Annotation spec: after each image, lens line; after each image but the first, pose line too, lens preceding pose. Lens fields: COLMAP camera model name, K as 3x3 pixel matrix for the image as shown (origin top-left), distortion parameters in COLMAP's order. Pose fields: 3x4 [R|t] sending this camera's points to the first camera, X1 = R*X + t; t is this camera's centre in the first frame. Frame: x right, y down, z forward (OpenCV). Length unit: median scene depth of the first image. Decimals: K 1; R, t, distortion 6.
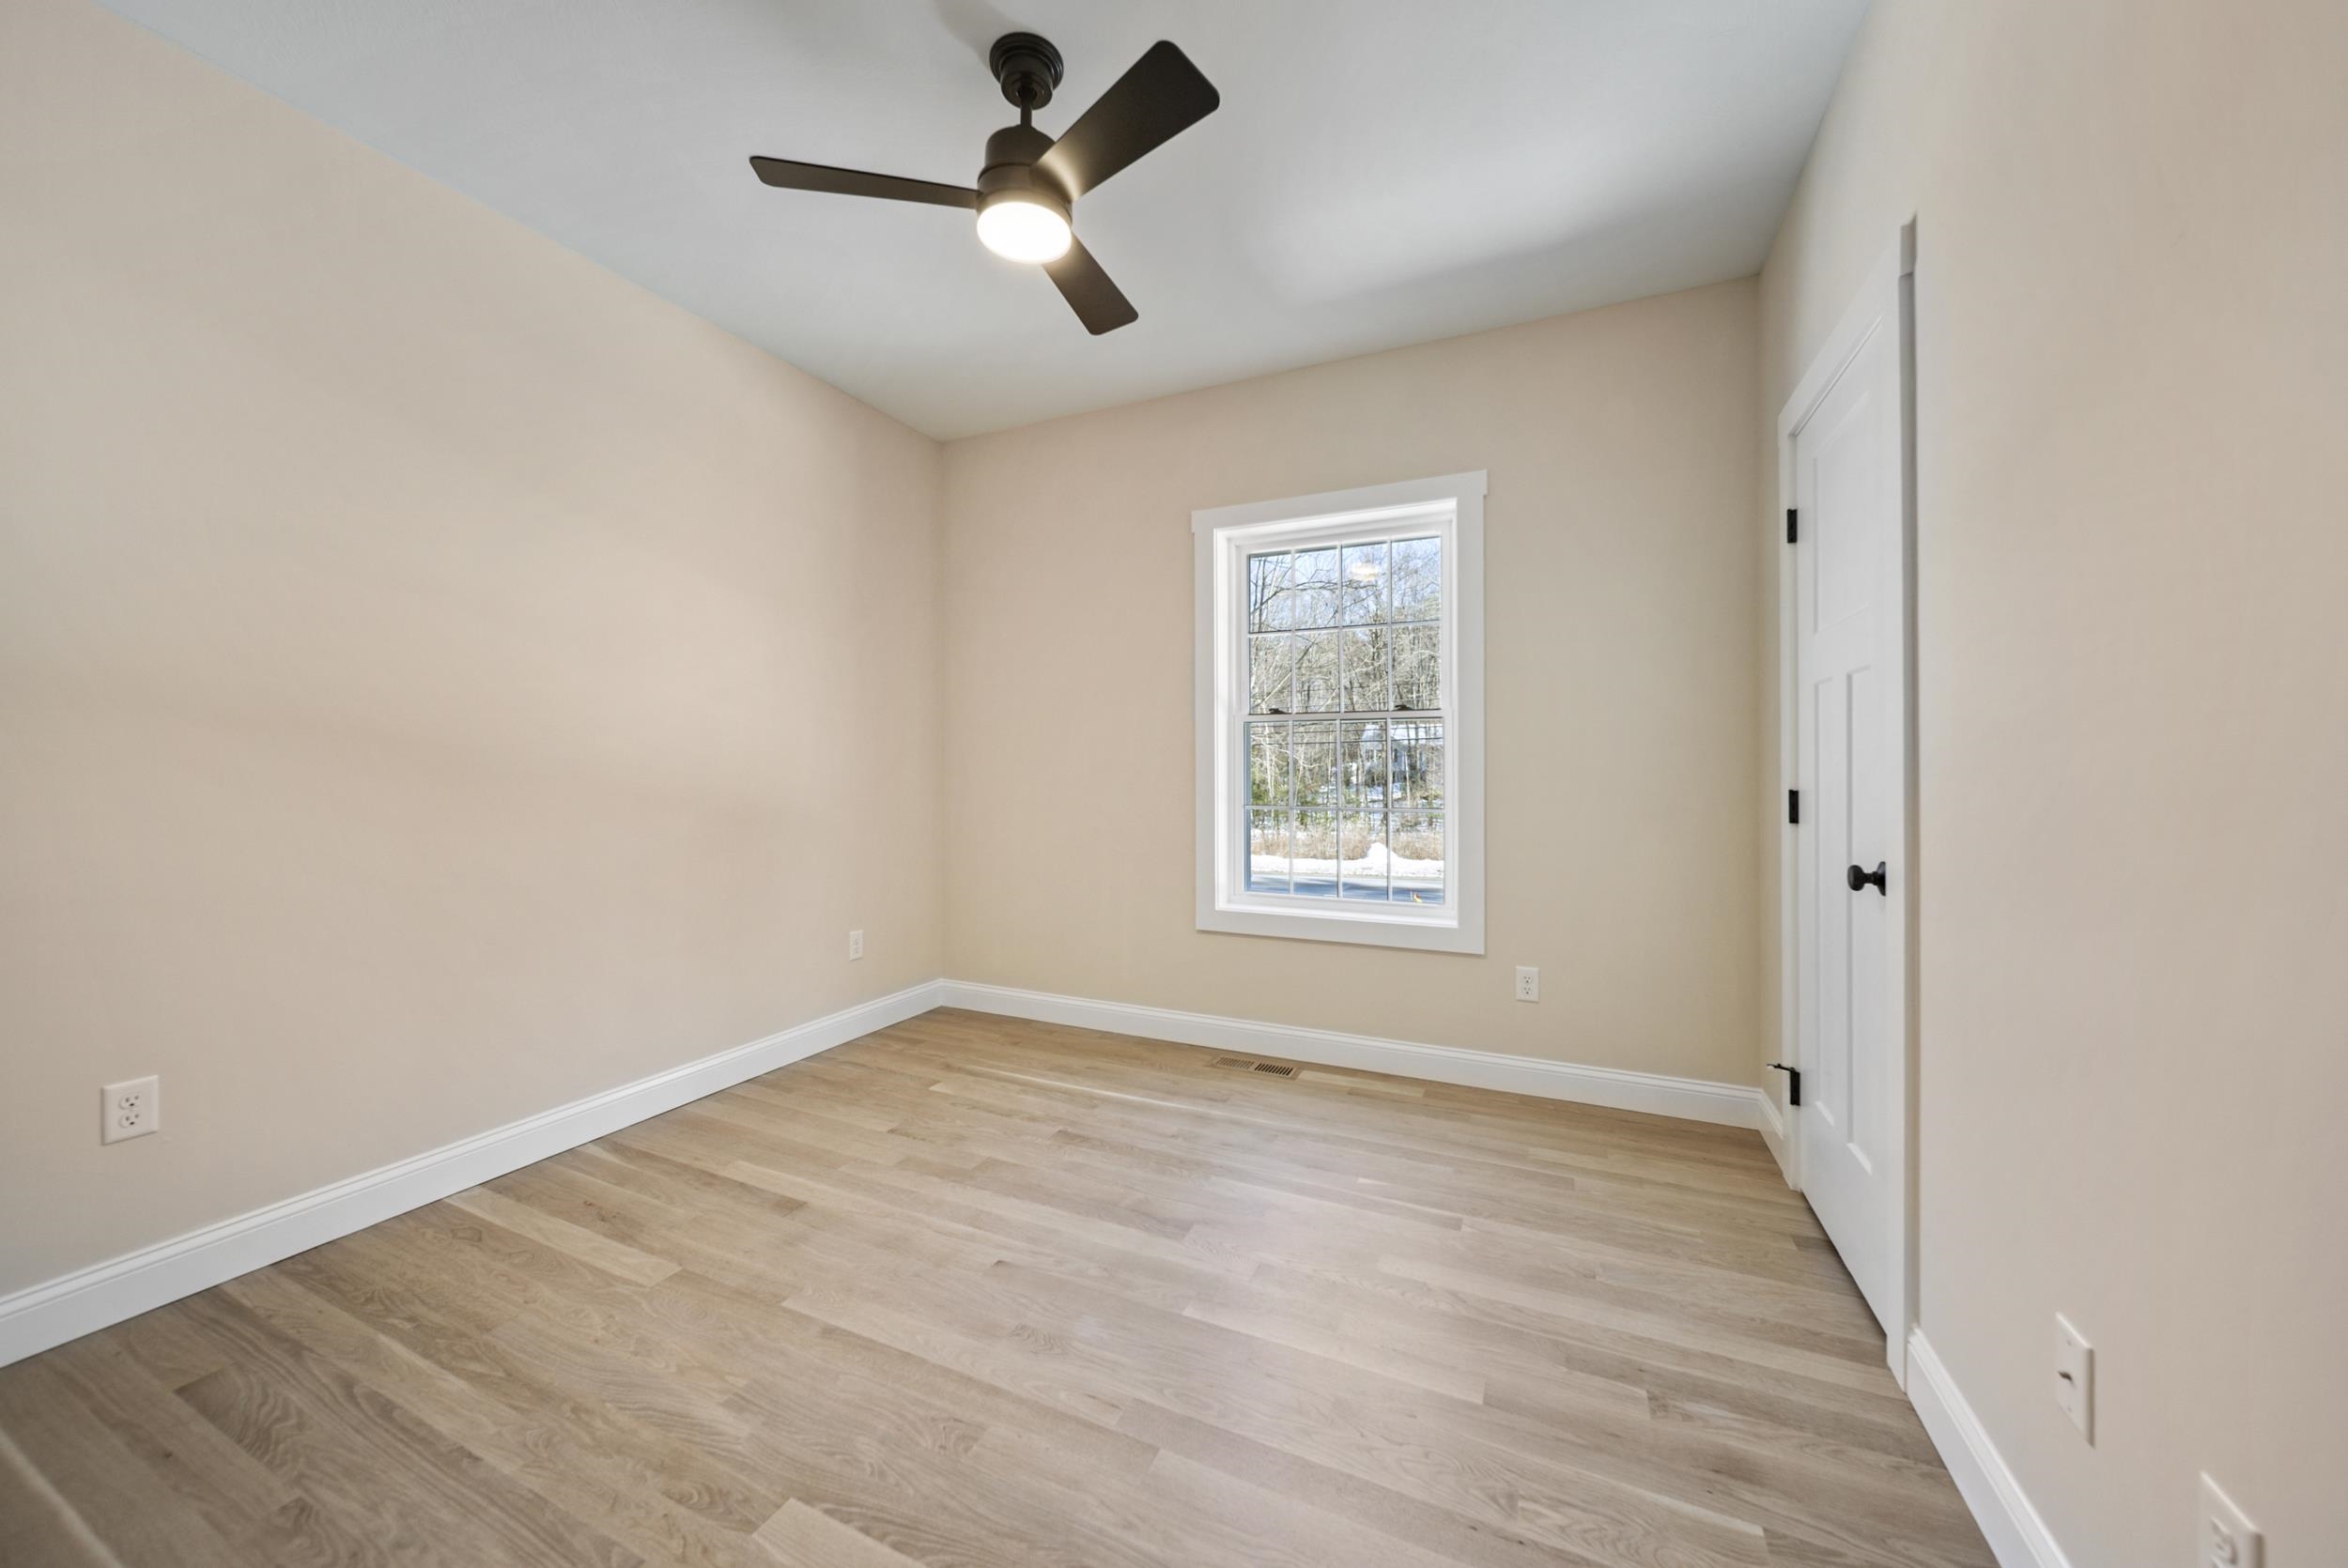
lens RADIAL K [[832.3, 0, 1162.3], [0, 832.3, 768.7], [0, 0, 1]] dist [-0.001241, 0.000087]
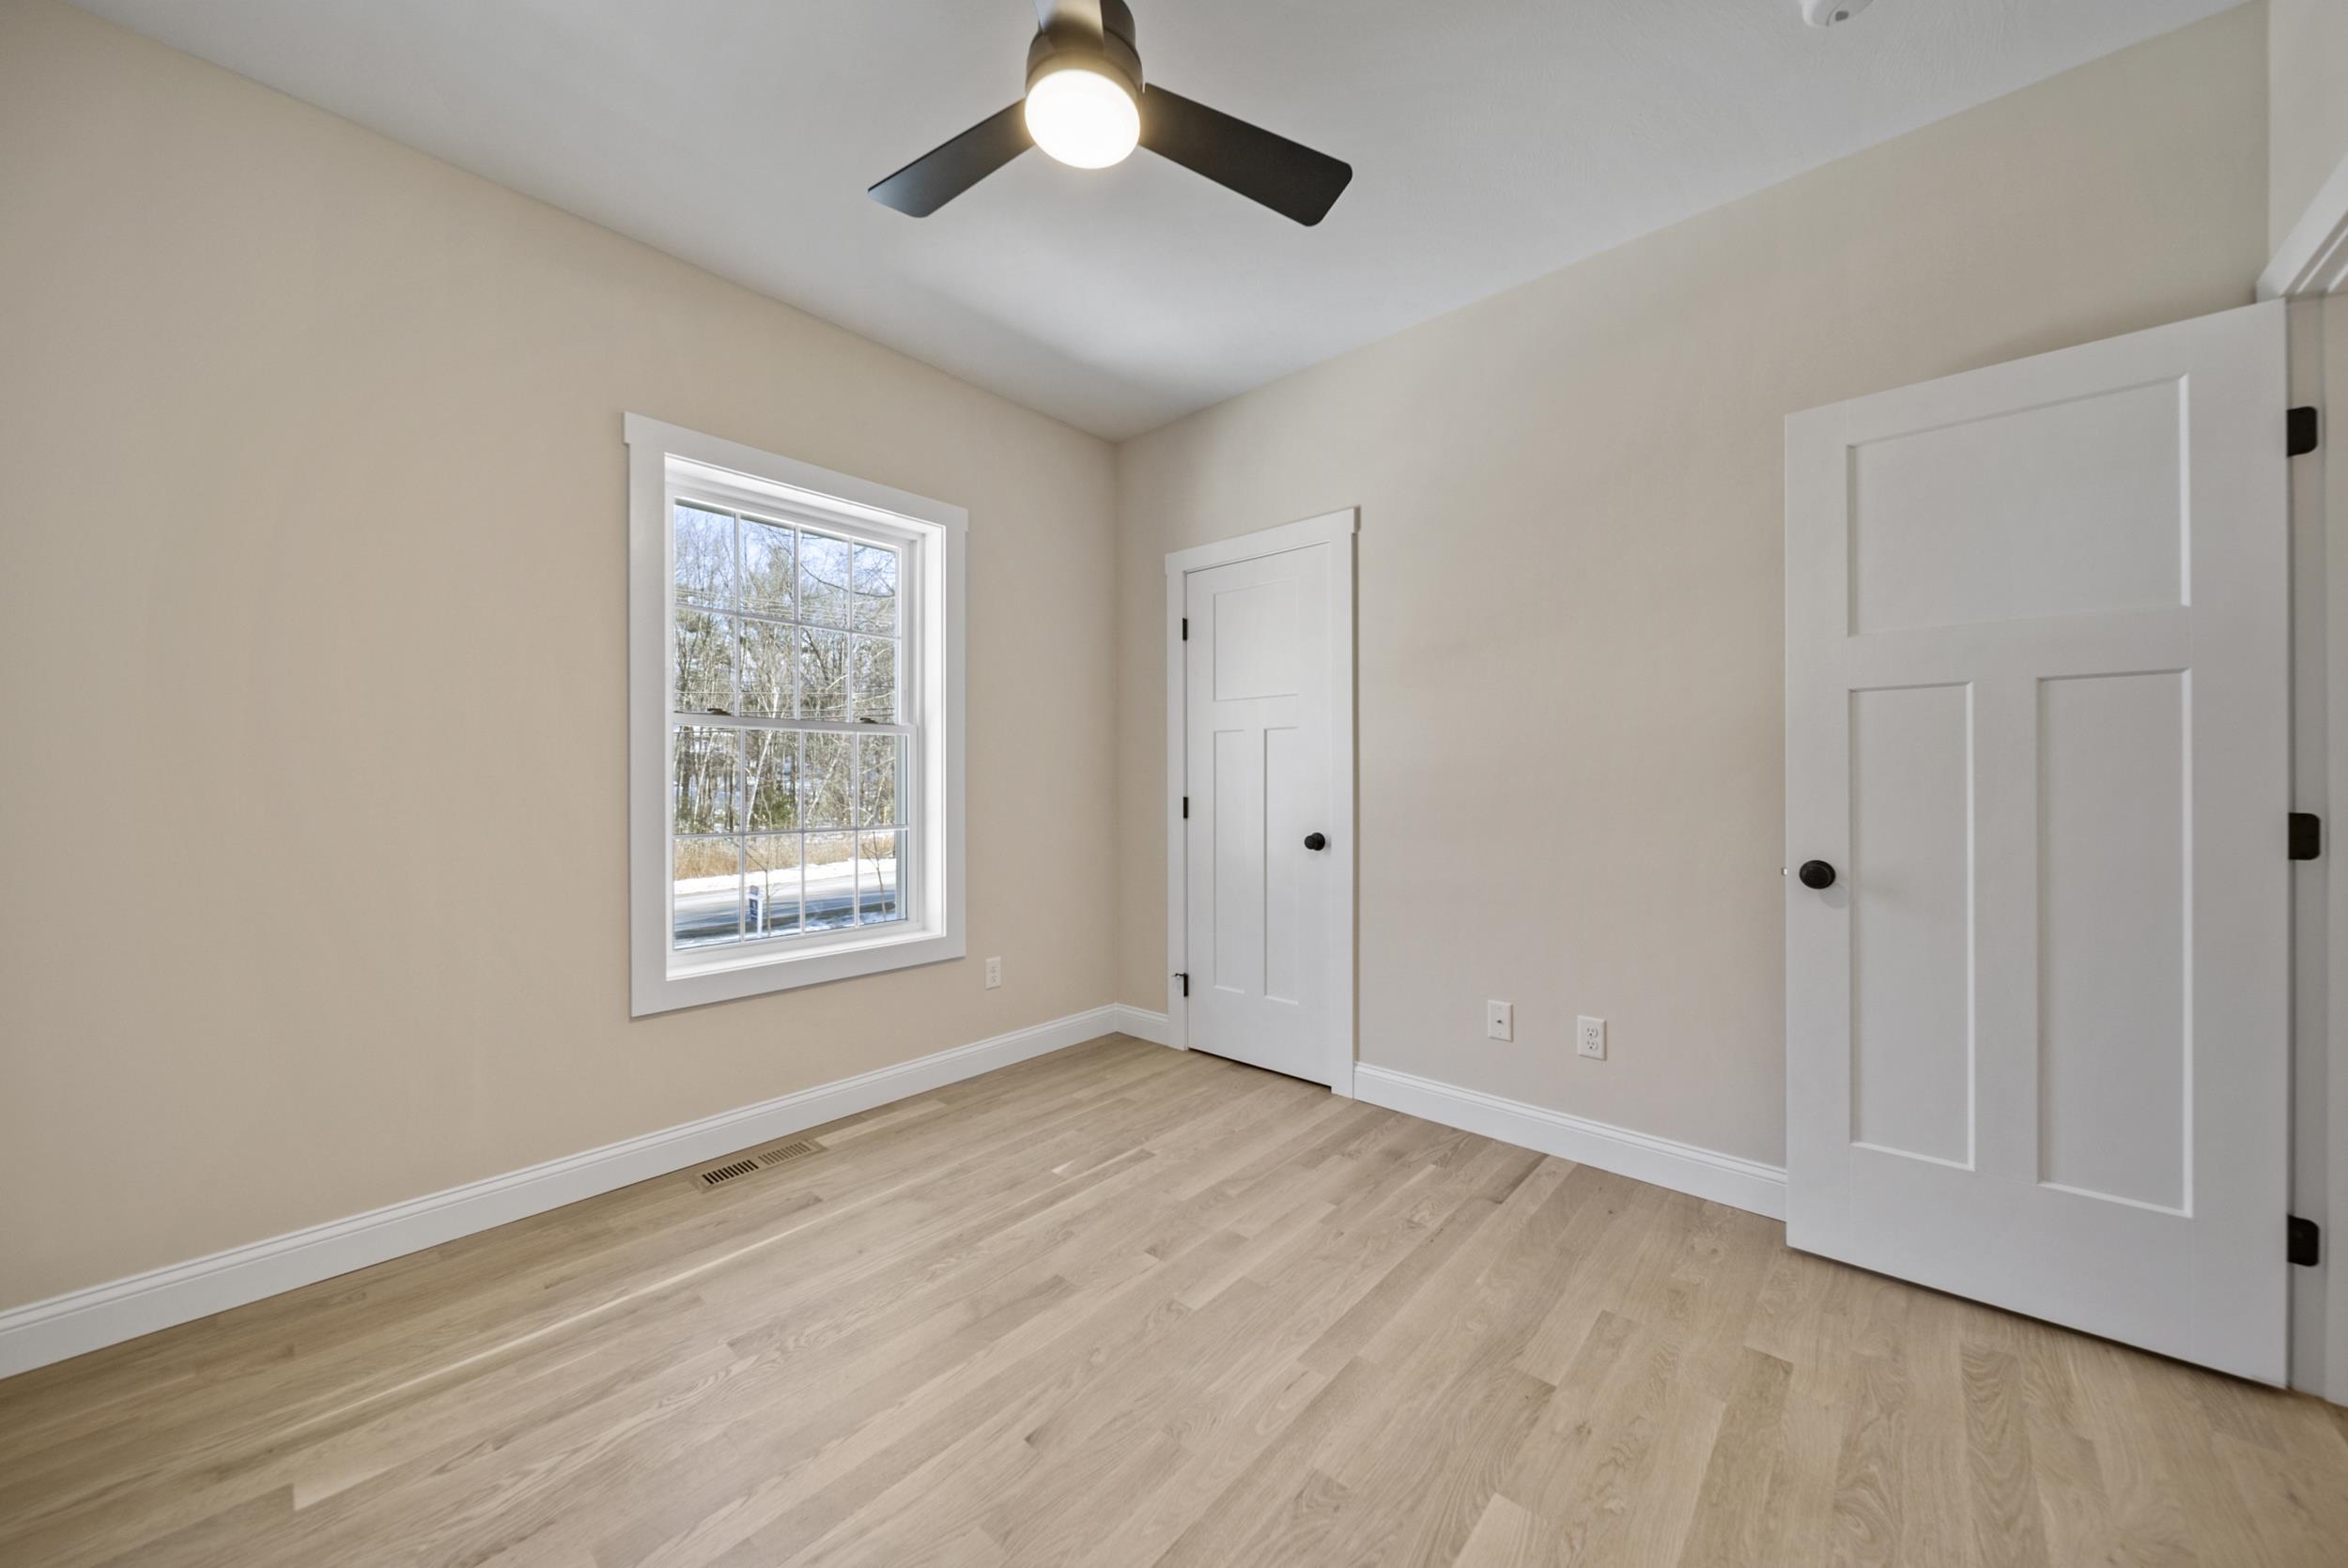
lens RADIAL K [[832.3, 0, 1173.2], [0, 832.3, 783.6], [0, 0, 1]] dist [-0.001241, 0.000087]
pose [[0.284679, -0.000497, 0.958623, -0.712169], [0.002928, 0.999996, -0.000351, 0.000733], [-0.958619, 0.002907, 0.284679, 0.533624]]
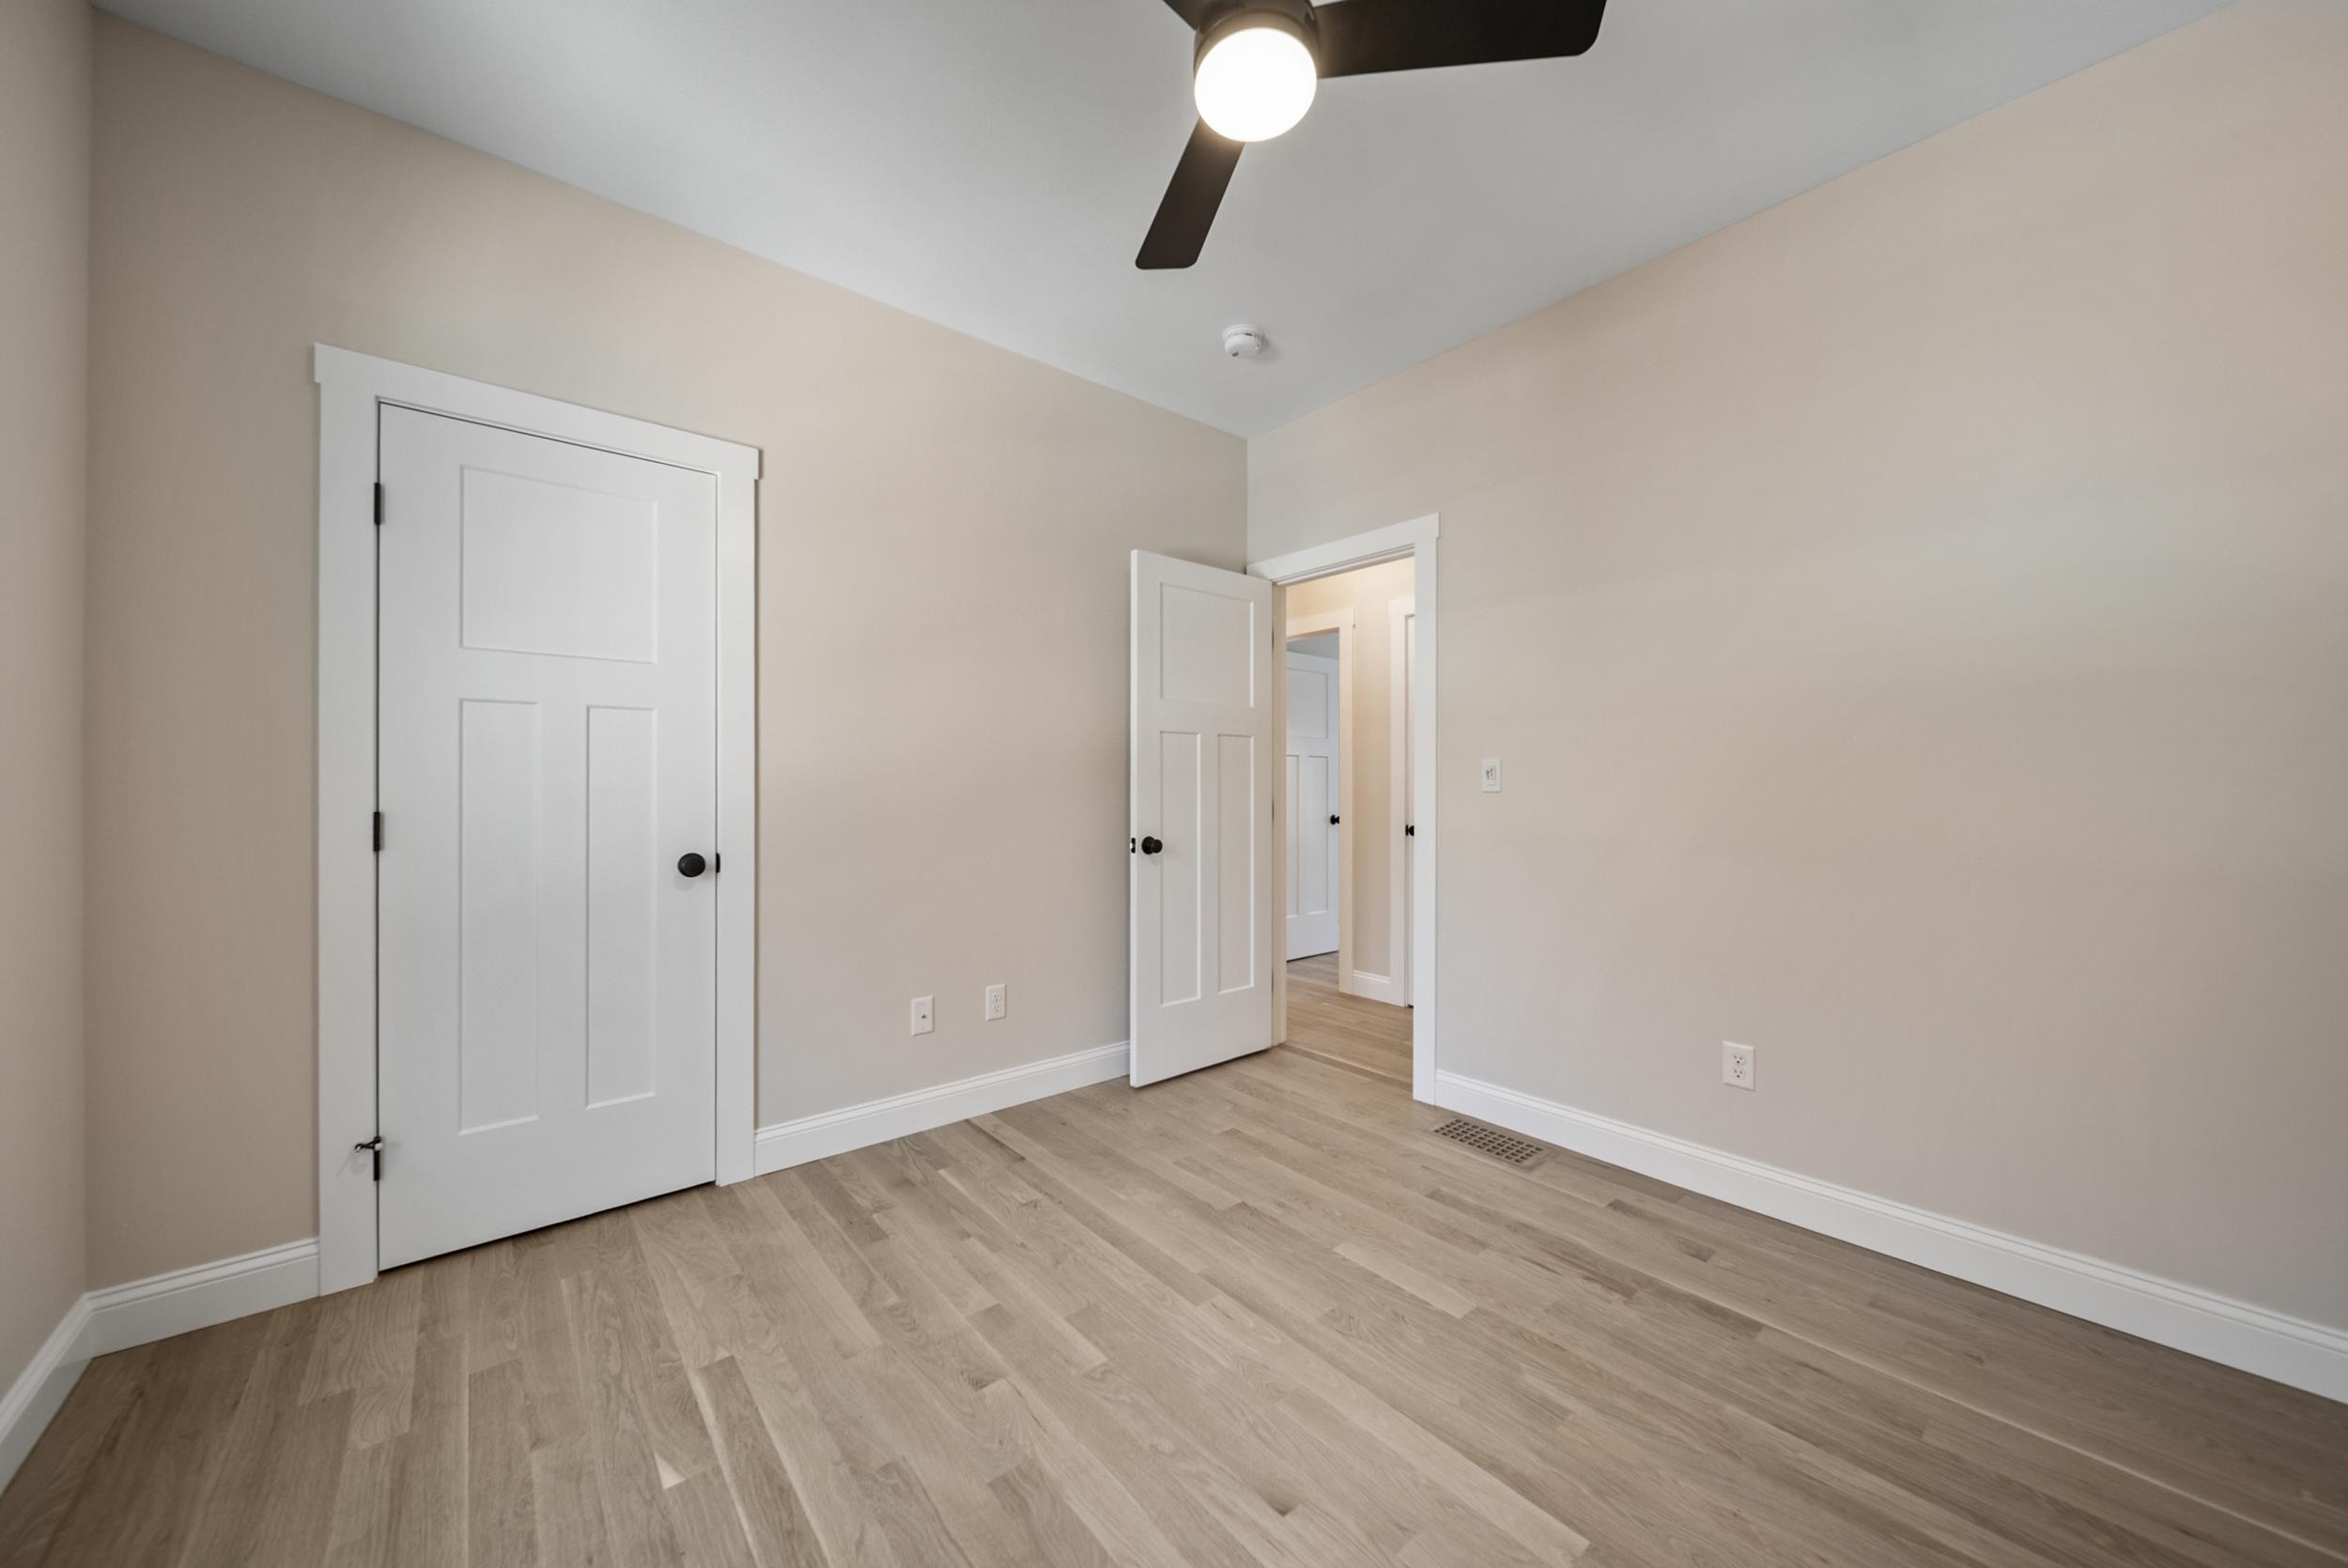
lens RADIAL K [[832.3, 0, 1175.6], [0, 832.3, 788.3], [0, 0, 1]] dist [-0.001241, 0.000087]
pose [[-0.909181, -0.001361, 0.416398, -0.323870], [0.000282, 0.999992, 0.003884, -0.002923], [-0.416400, 0.003648, -0.909174, 1.338419]]
